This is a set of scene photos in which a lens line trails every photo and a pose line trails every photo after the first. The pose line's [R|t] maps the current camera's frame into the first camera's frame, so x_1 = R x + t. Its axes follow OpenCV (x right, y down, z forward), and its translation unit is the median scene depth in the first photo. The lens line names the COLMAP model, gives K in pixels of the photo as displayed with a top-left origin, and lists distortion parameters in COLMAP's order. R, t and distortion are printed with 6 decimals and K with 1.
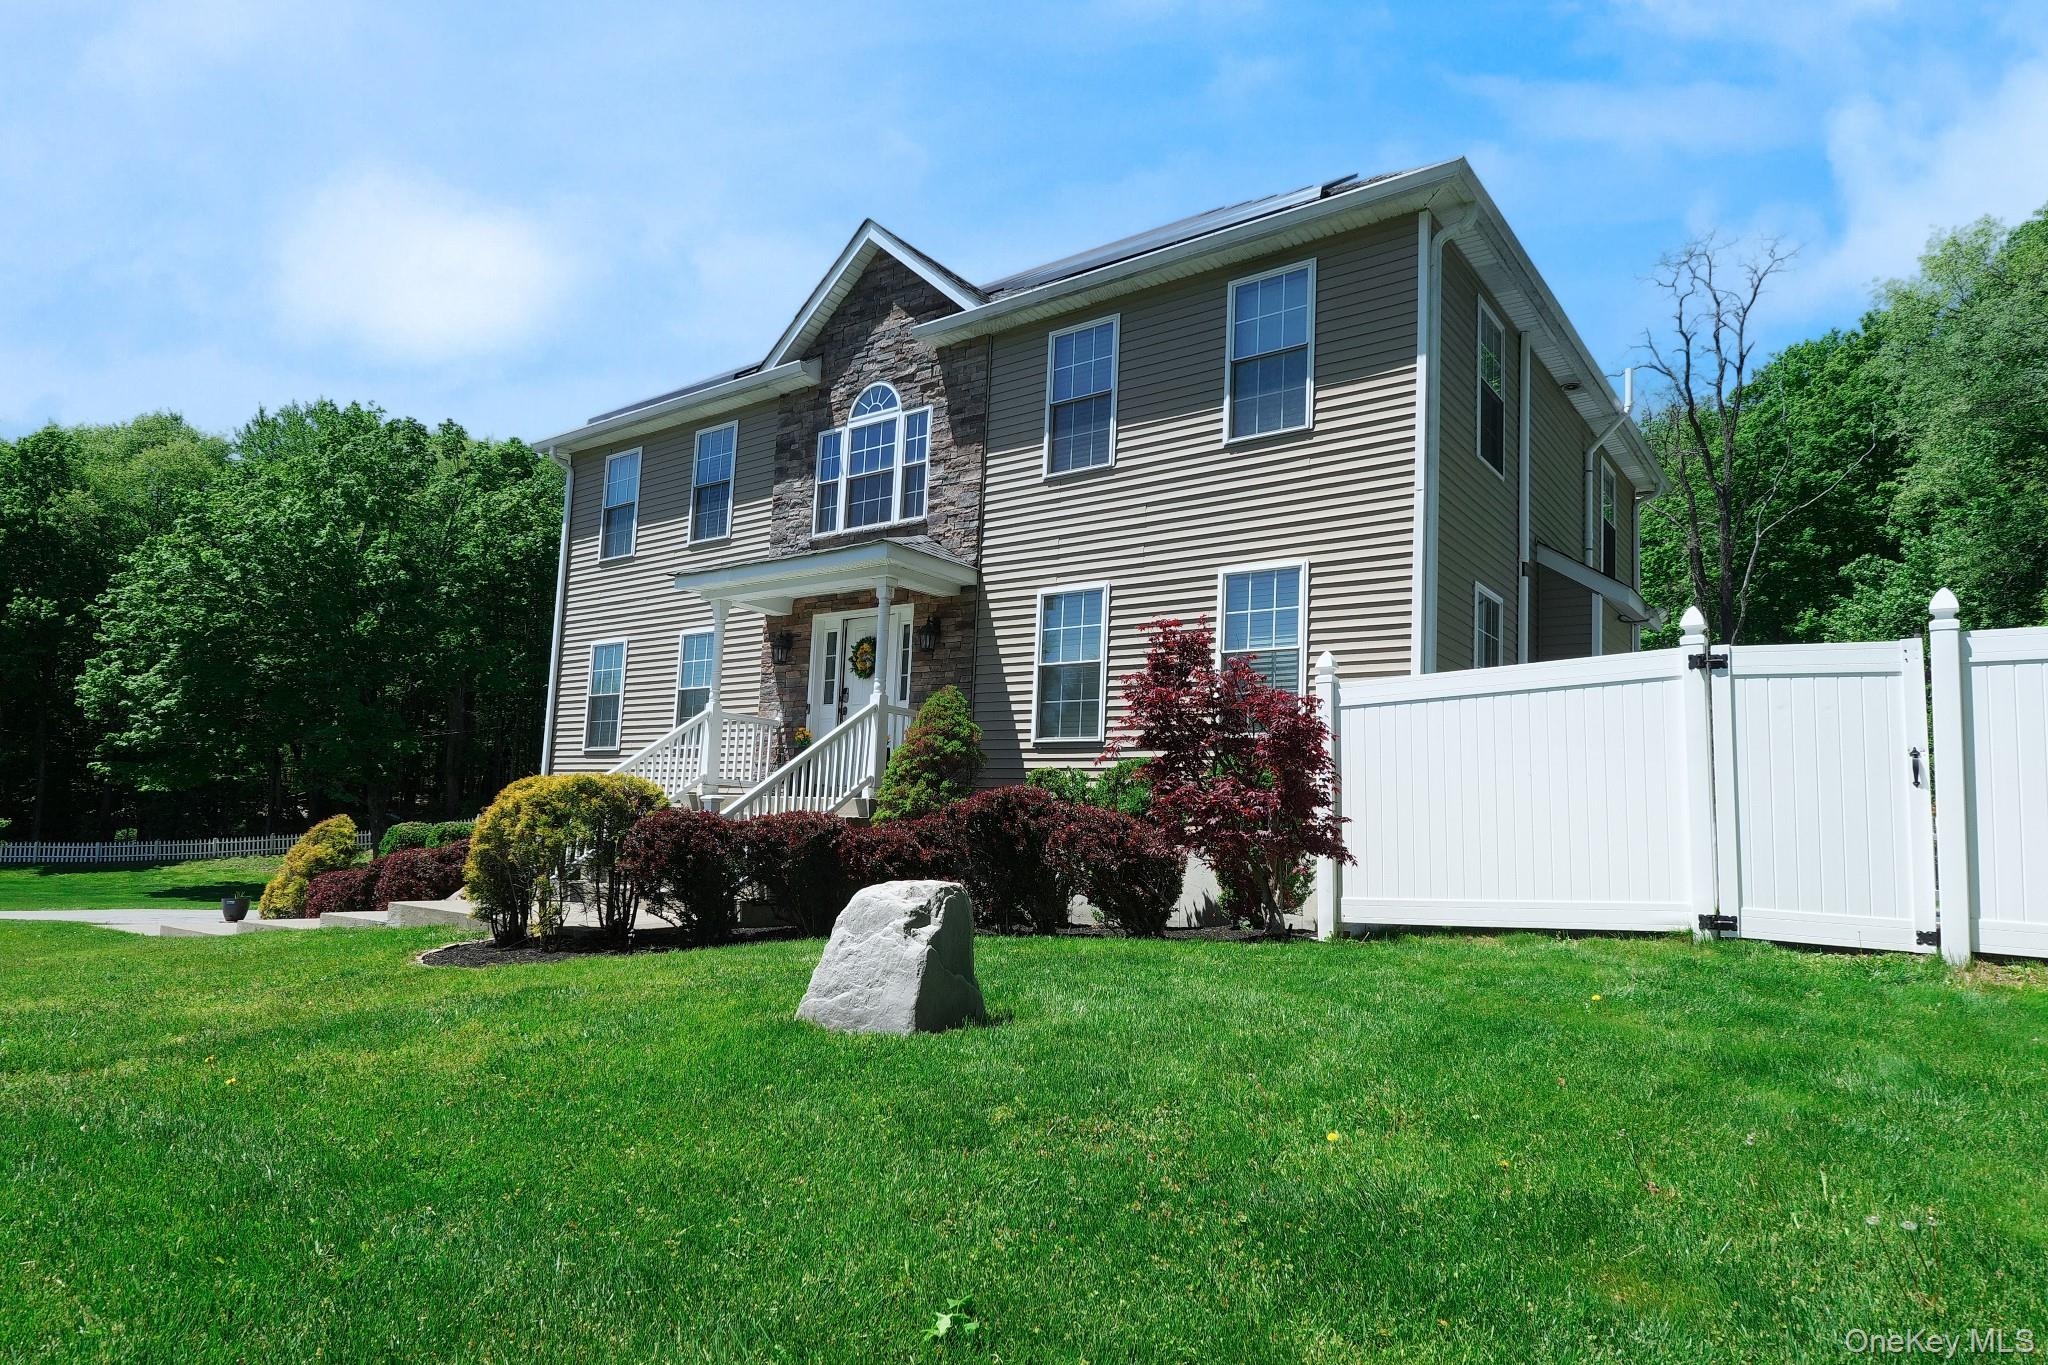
lens RADIAL K [[1104.8, 0, 1019.6], [0, 1104.8, 690.3], [0, 0, 1]] dist [0.000069, 0.000401]
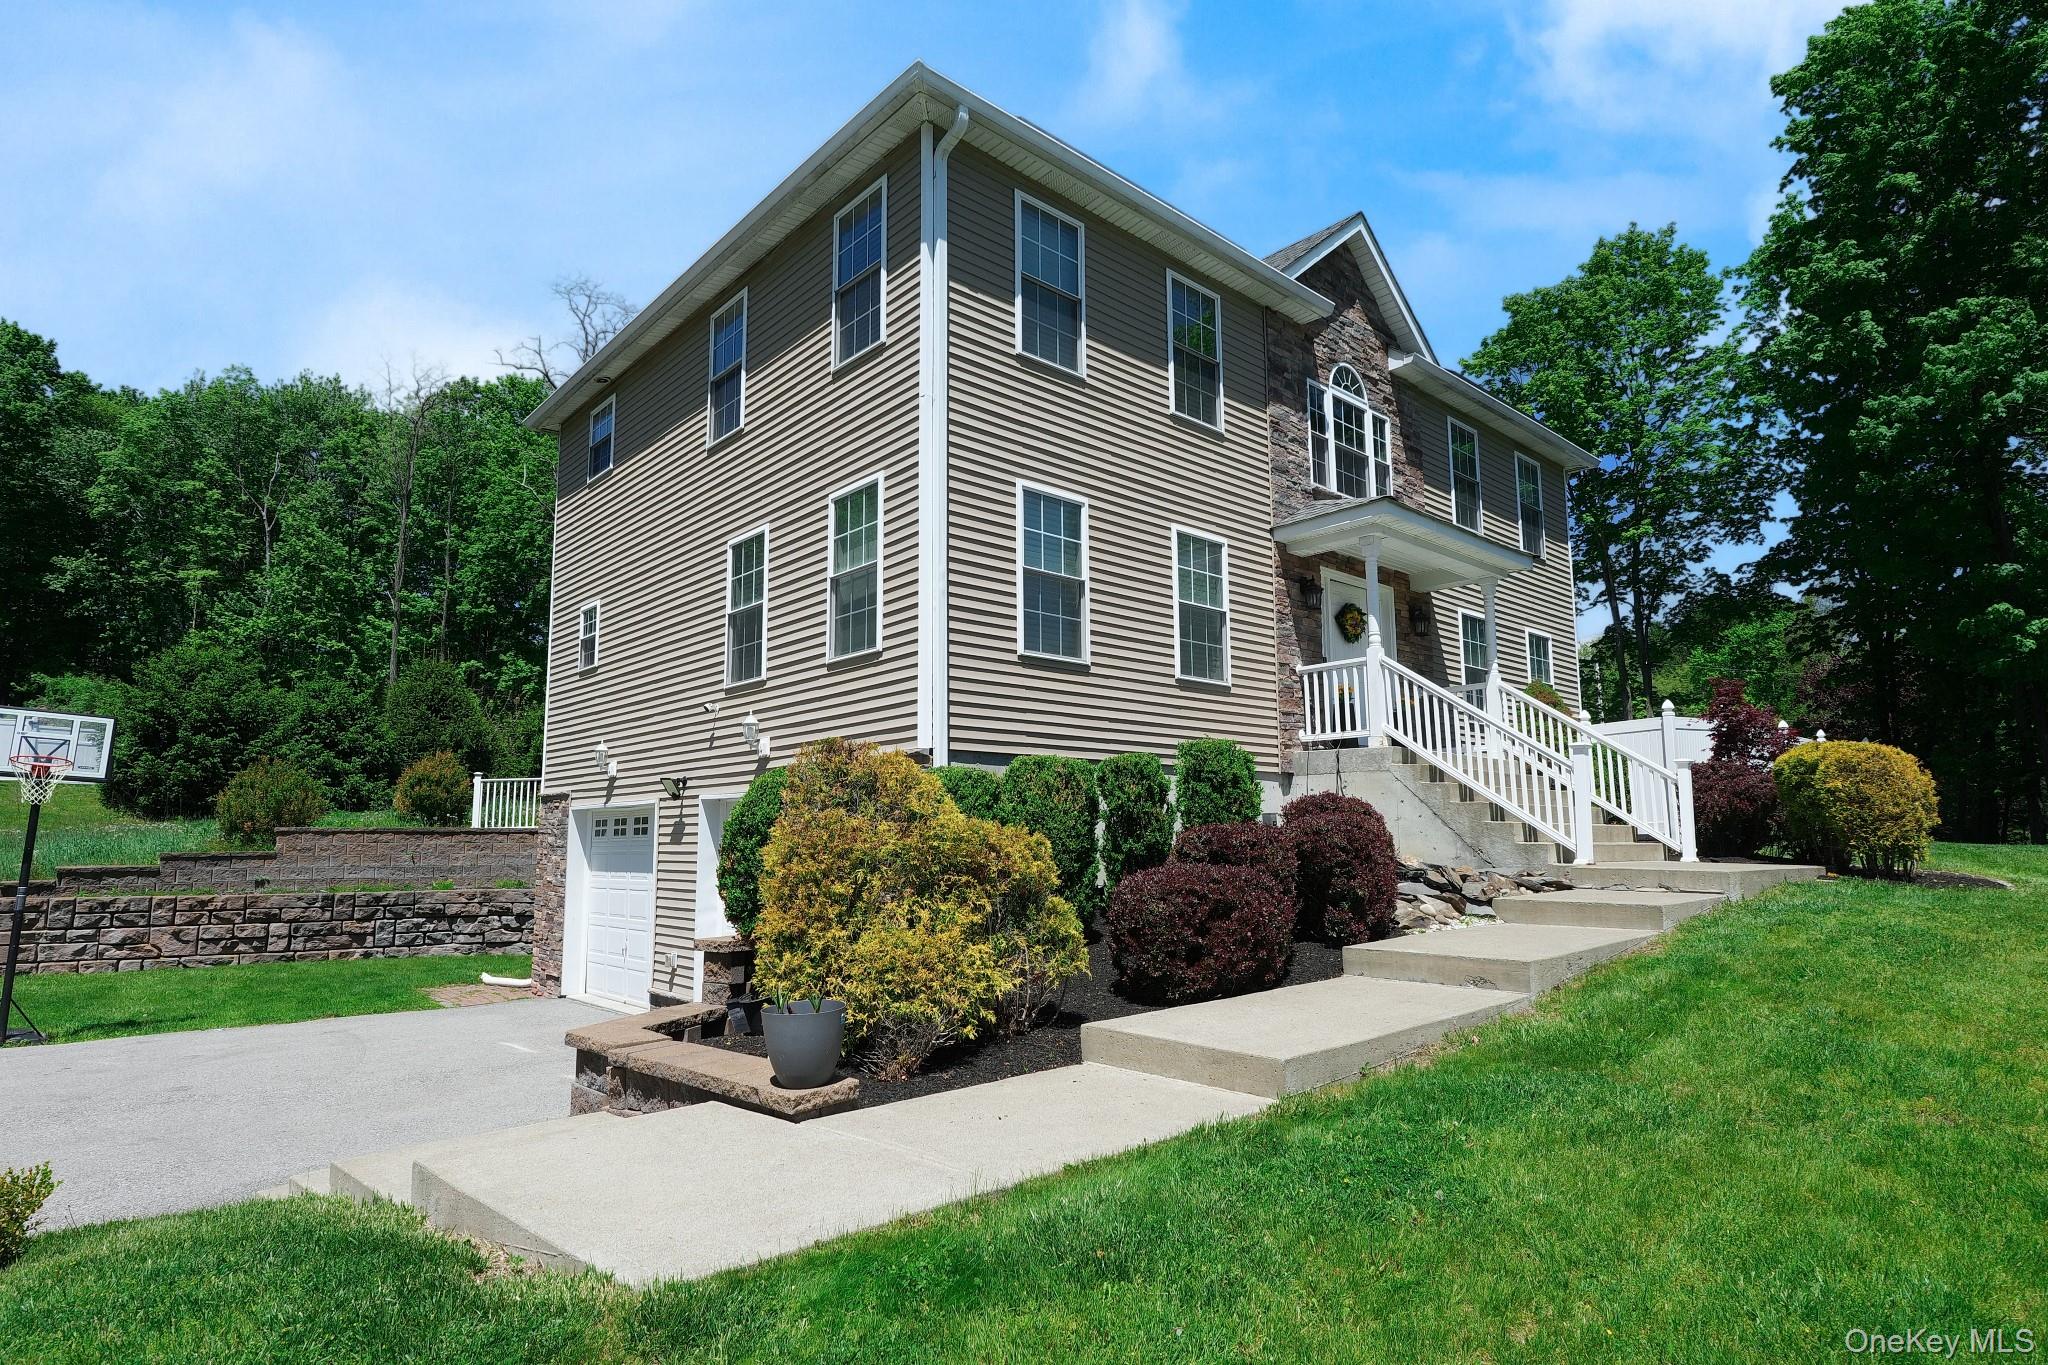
lens RADIAL K [[1107.1, 0, 1029.0], [0, 1107.1, 708.1], [0, 0, 1]] dist [0.002092, 0.000452]
pose [[0.179366, 0.085232, 0.980083, -1.185241], [-0.087454, 0.993677, -0.070409, 0.148308], [-0.979888, -0.073083, 0.185686, 1.068807]]
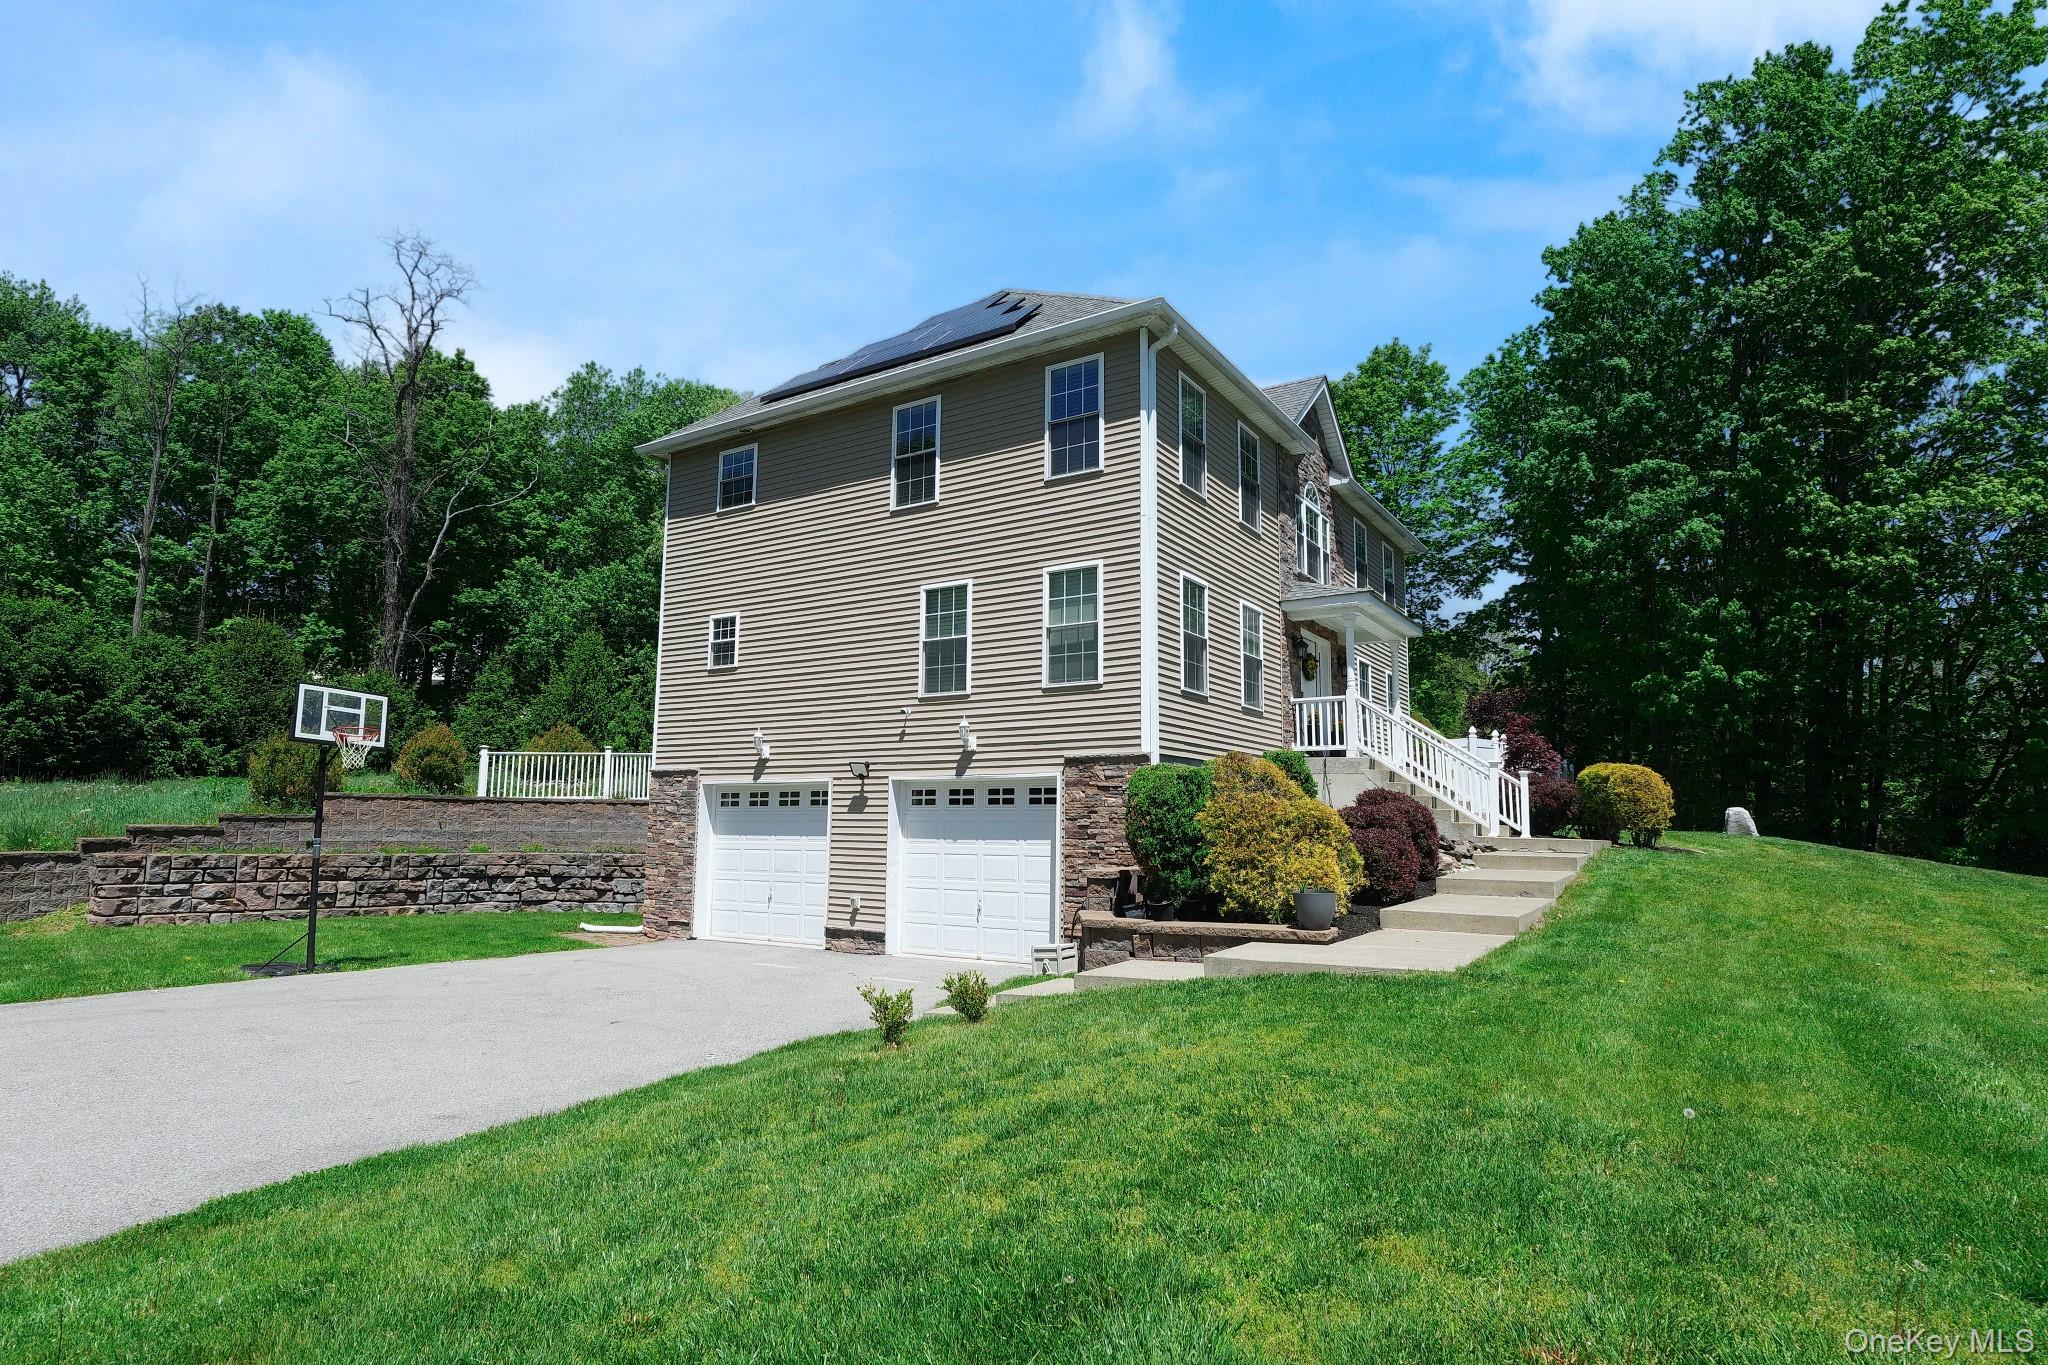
lens RADIAL K [[1104.8, 0, 1019.6], [0, 1104.8, 690.3], [0, 0, 1]] dist [0.000069, 0.000401]
pose [[-0.077971, 0.090157, 0.992871, -1.535639], [-0.113535, 0.988621, -0.098687, 0.187936], [-0.990470, -0.120420, -0.066847, 1.441114]]
